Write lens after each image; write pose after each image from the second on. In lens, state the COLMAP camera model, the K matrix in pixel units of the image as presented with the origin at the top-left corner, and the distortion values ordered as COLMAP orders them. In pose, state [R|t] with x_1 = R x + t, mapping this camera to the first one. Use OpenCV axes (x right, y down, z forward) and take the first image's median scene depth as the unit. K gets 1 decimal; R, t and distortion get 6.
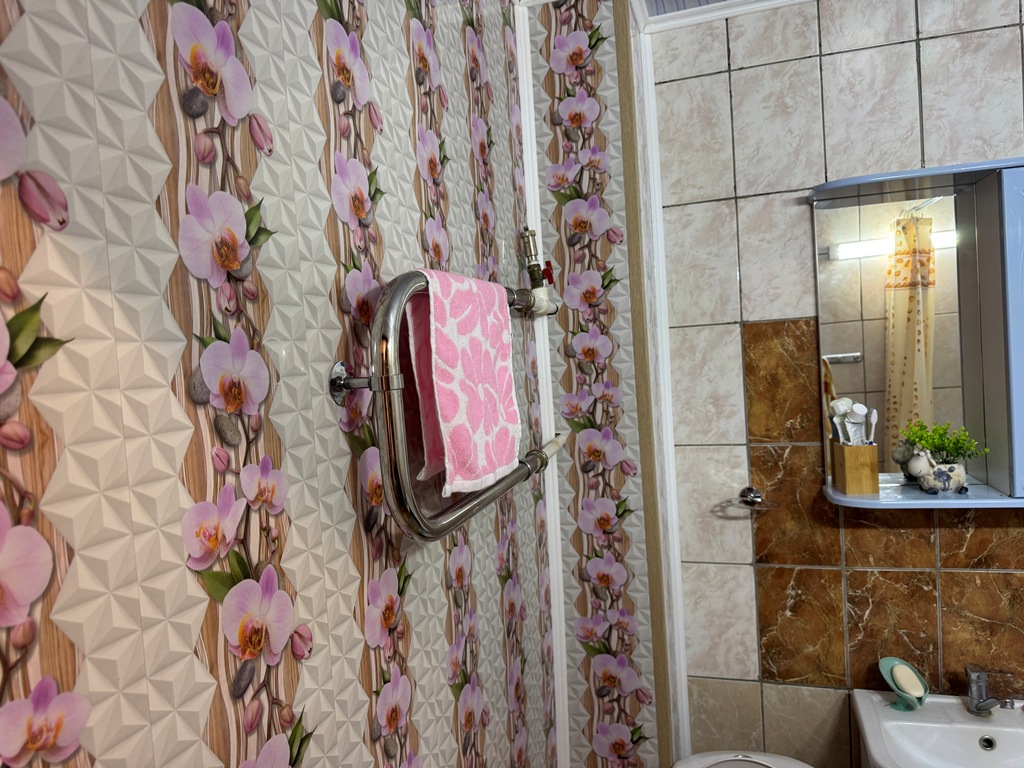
lens RADIAL K [[728.3, 0, 512.0], [0, 728.3, 384.0], [0, 0, 1]] dist [0.105961, -0.173337]
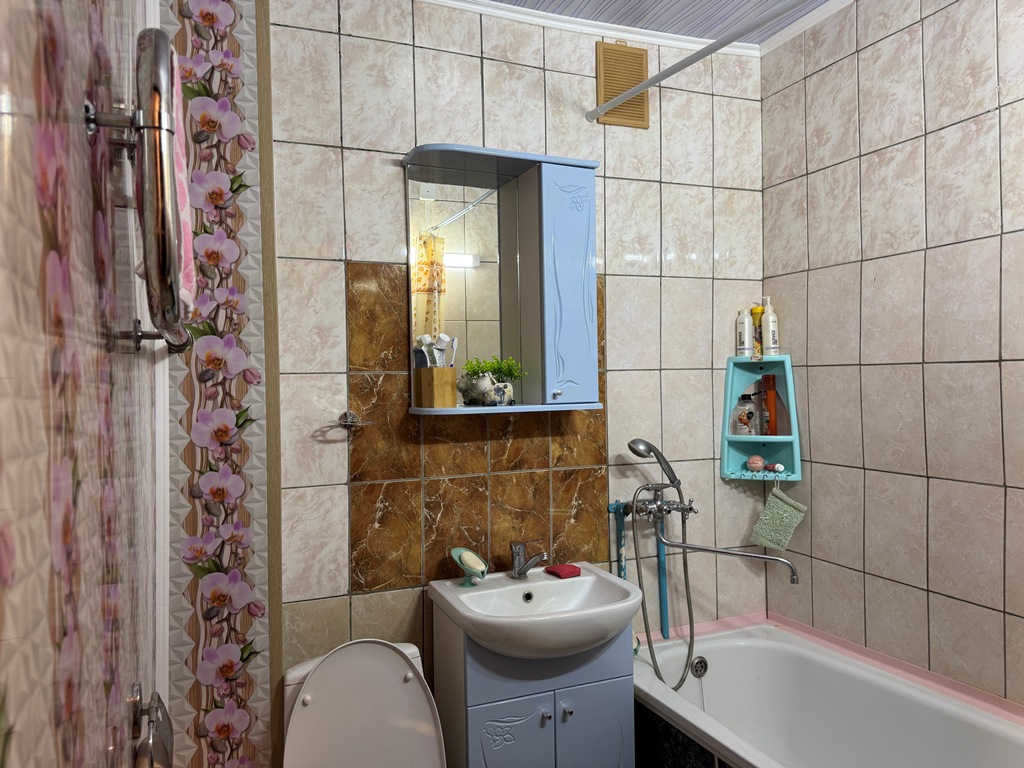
lens RADIAL K [[728.3, 0, 512.0], [0, 728.3, 384.0], [0, 0, 1]] dist [0.105961, -0.173337]
pose [[0.770424, 0.047290, 0.635775, -0.189303], [-0.001635, 0.997388, -0.072207, 0.183163], [-0.637530, 0.054590, 0.768489, 0.007508]]
